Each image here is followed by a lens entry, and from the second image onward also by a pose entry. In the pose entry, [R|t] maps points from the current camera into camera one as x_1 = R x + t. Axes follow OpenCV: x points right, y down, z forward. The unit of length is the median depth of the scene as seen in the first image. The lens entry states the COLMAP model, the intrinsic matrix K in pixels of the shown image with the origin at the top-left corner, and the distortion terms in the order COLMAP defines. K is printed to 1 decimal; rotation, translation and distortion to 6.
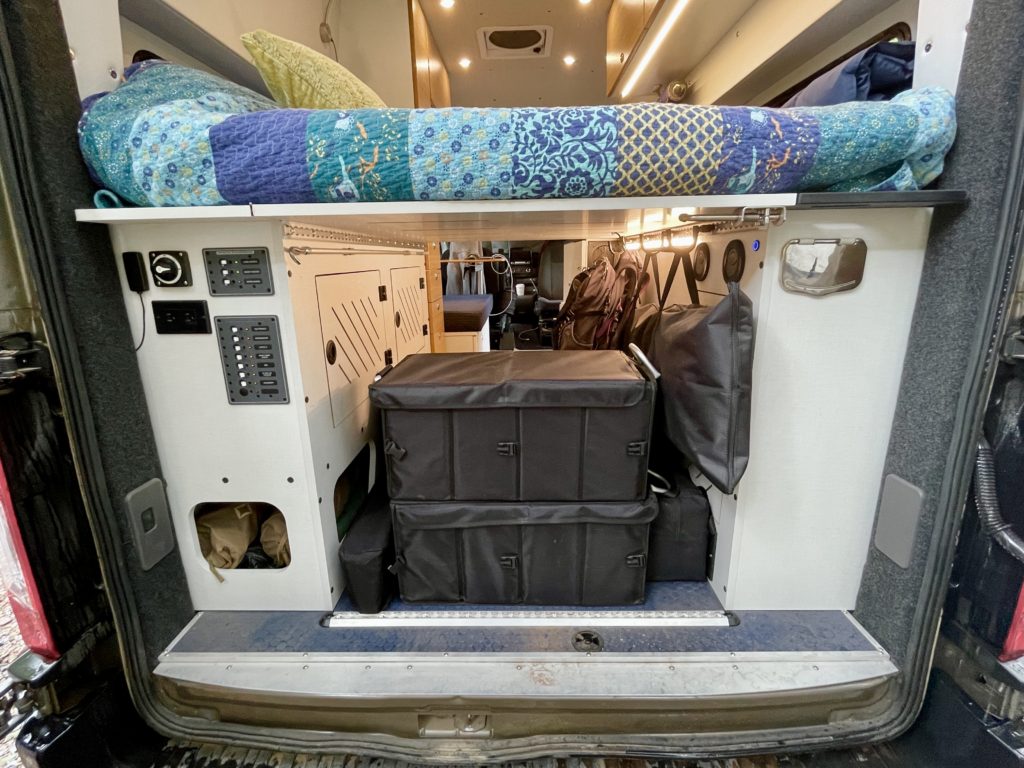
lens RADIAL K [[469.9, 0, 512.0], [0, 469.9, 384.0], [0, 0, 1]] dist [-0.000970, -0.000125]
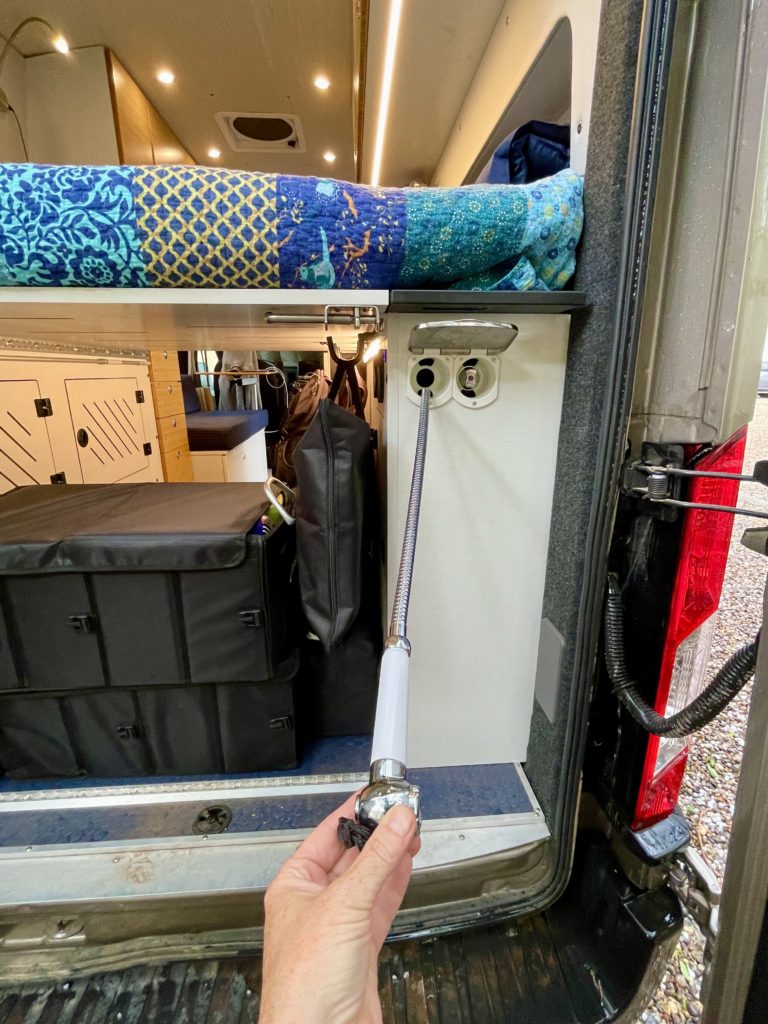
lens RADIAL K [[469.9, 0, 384.0], [0, 469.9, 512.0], [0, 0, 1]] dist [-0.000970, -0.000125]
pose [[0.996209, -0.008603, 0.086569, 0.542103], [0.006409, 0.999652, 0.025588, -0.042103], [-0.086759, -0.024937, 0.995917, 0.183076]]
